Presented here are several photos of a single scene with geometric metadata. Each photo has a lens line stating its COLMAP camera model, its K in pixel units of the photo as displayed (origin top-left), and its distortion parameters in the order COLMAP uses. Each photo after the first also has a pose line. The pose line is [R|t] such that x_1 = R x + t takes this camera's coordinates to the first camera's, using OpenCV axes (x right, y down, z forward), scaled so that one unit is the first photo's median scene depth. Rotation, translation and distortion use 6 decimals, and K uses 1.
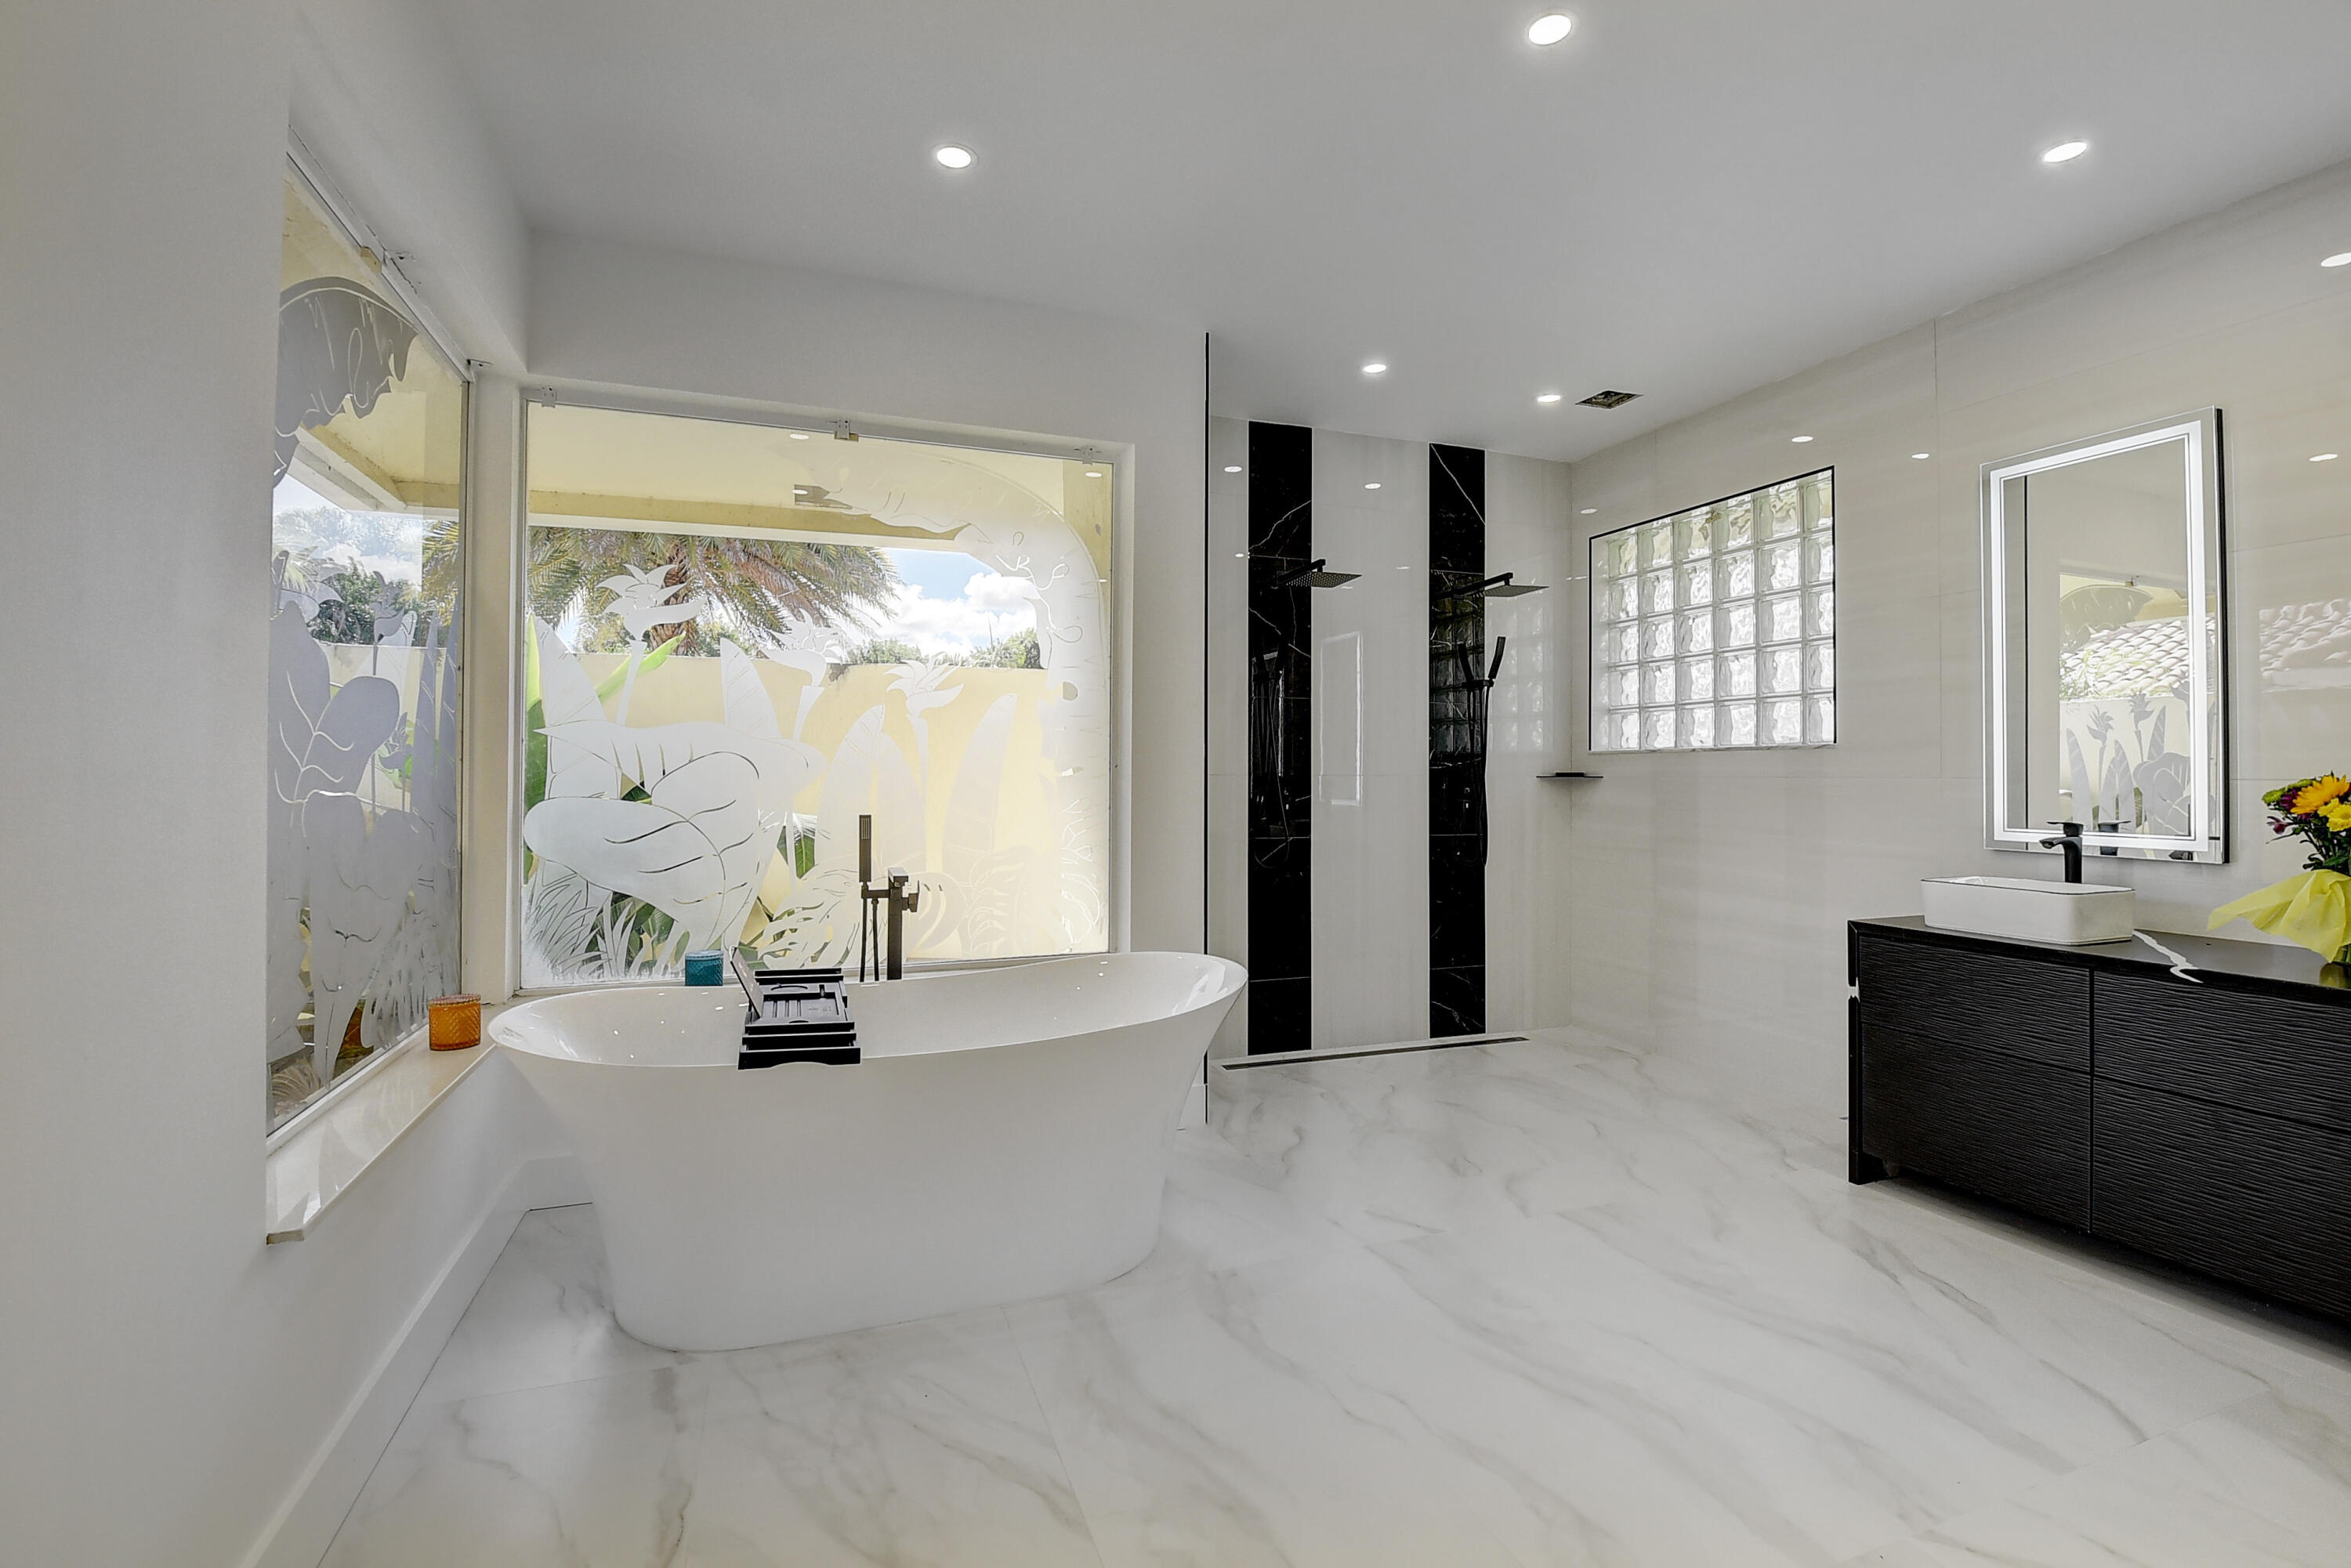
lens RADIAL K [[1043.9, 0, 1179.2], [0, 1043.9, 769.9], [0, 0, 1]] dist [-0.012387, -0.006094]
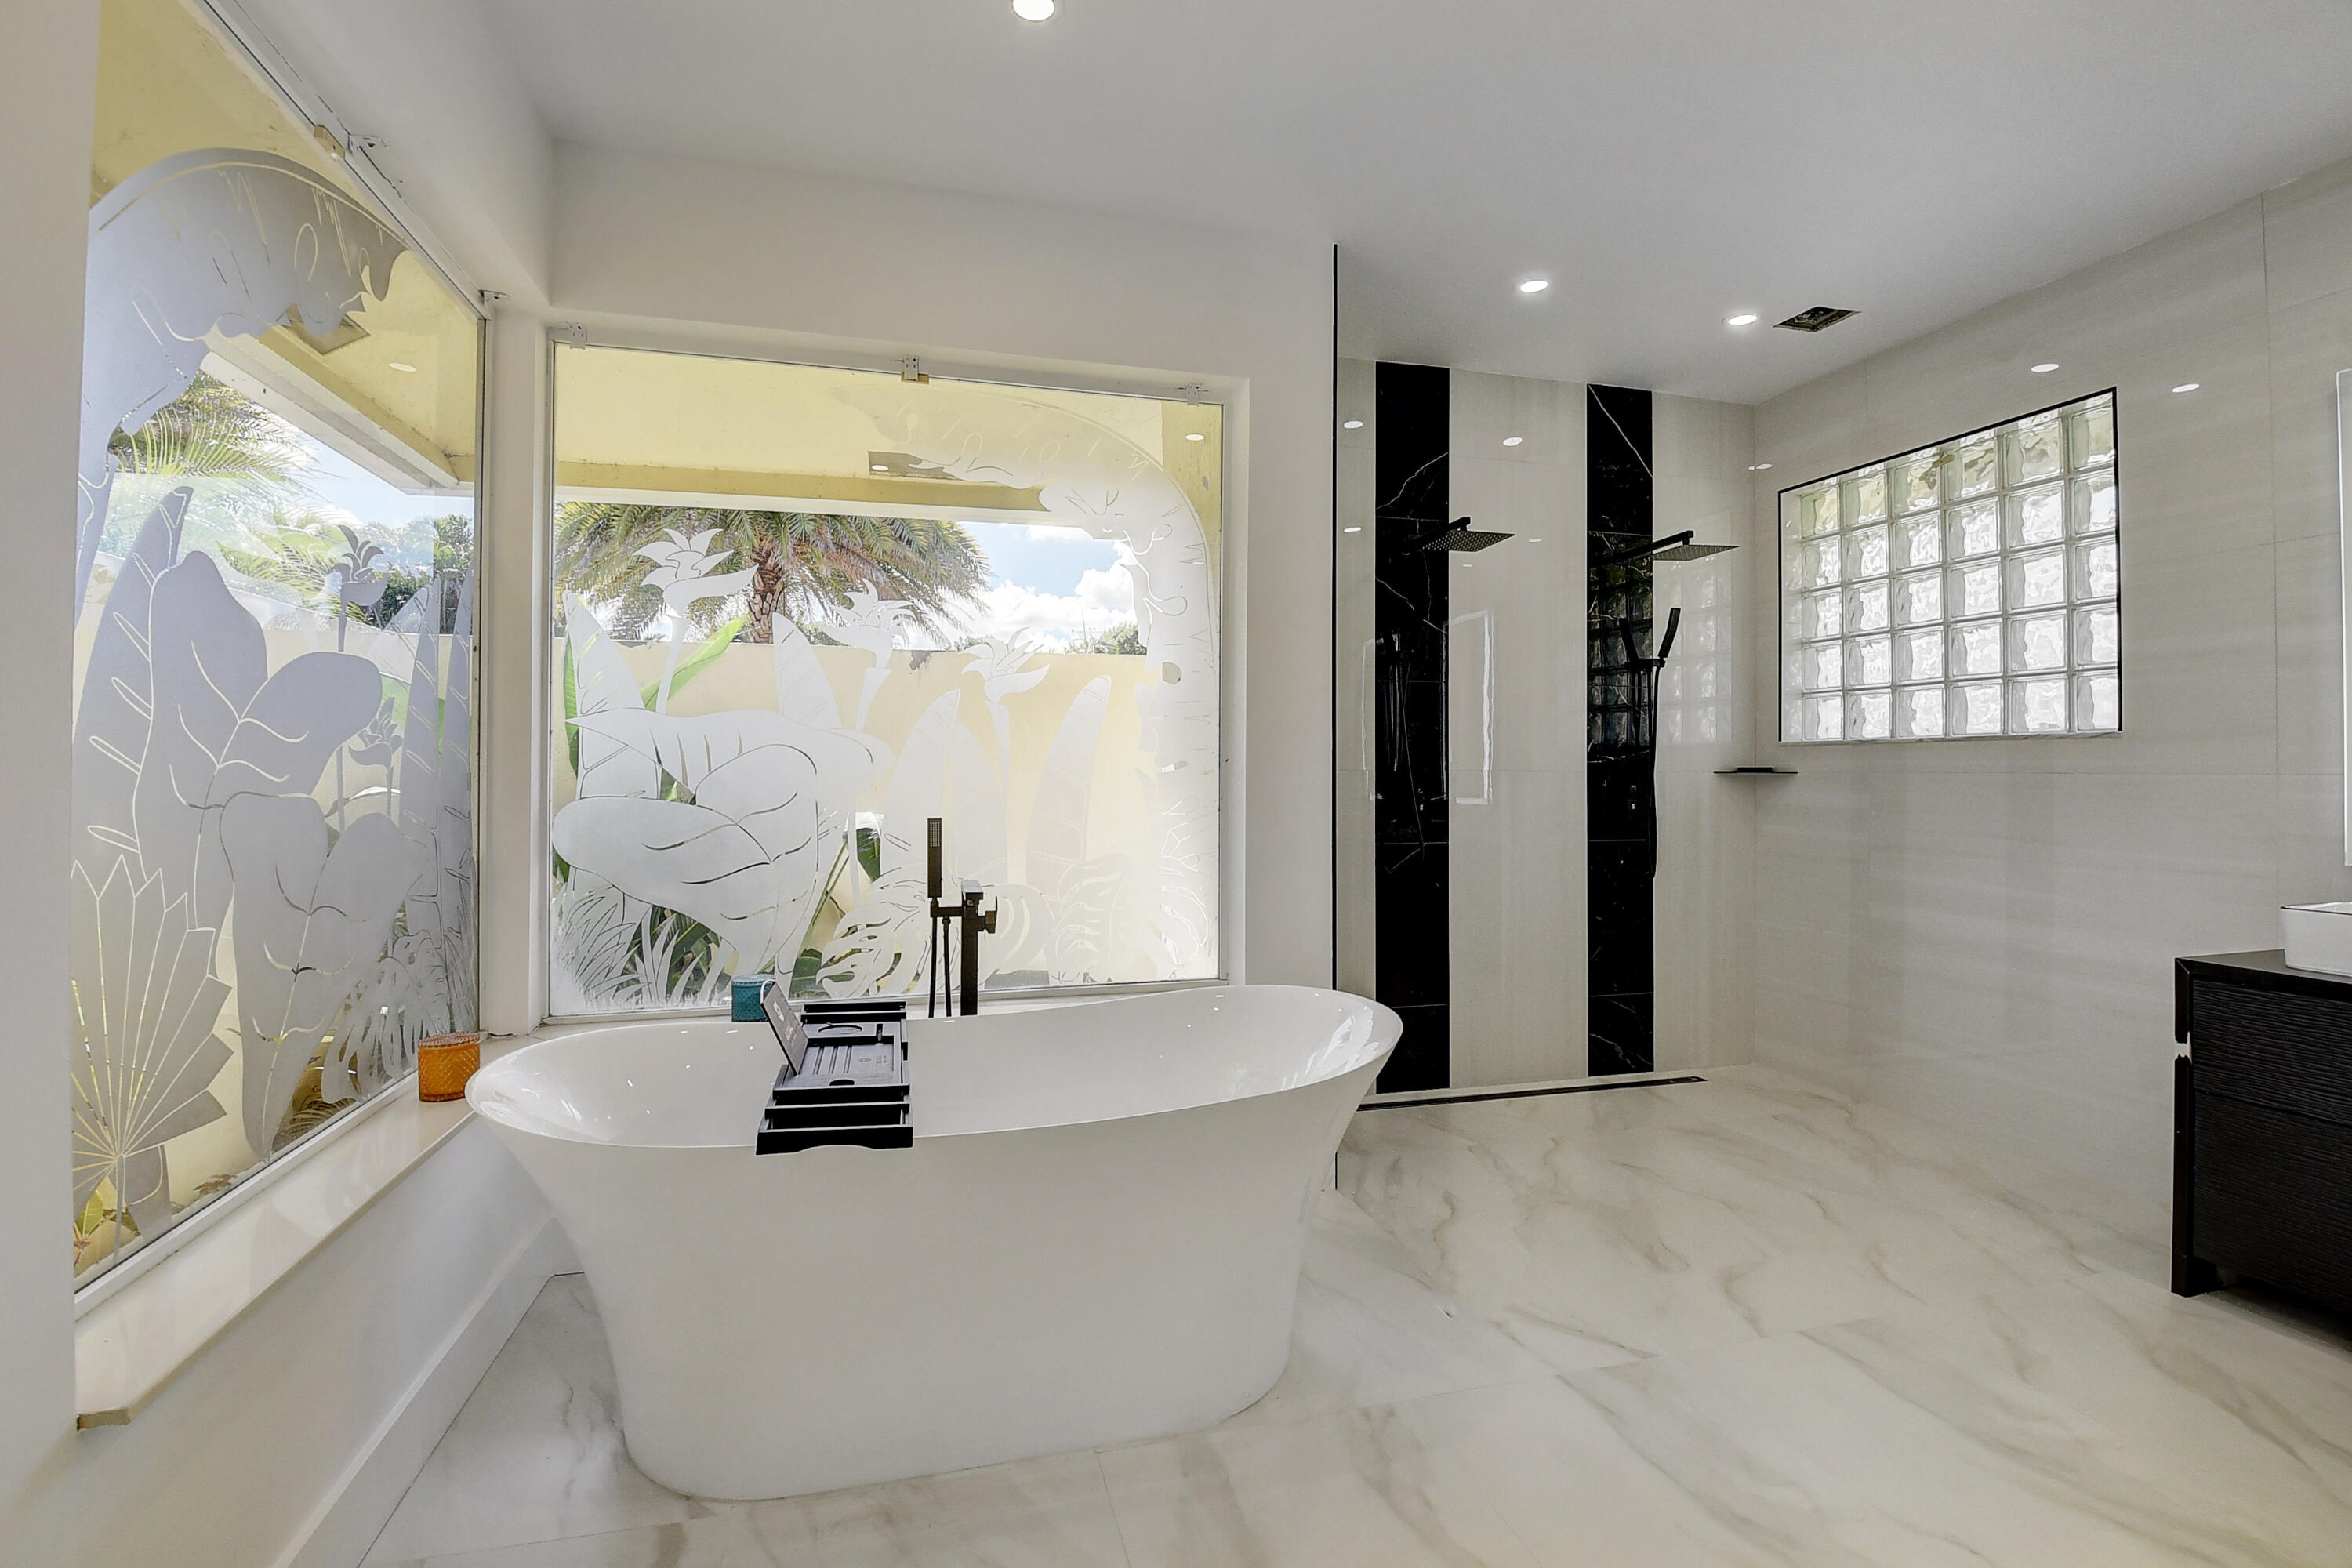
lens RADIAL K [[1044.4, 0, 1190.6], [0, 1044.4, 778.6], [0, 0, 1]] dist [-0.012387, -0.006094]
pose [[0.997063, 0.000017, -0.076592, -0.028711], [0.001014, 0.999909, 0.013424, -0.000031], [0.076585, -0.013462, 0.996972, 0.168638]]
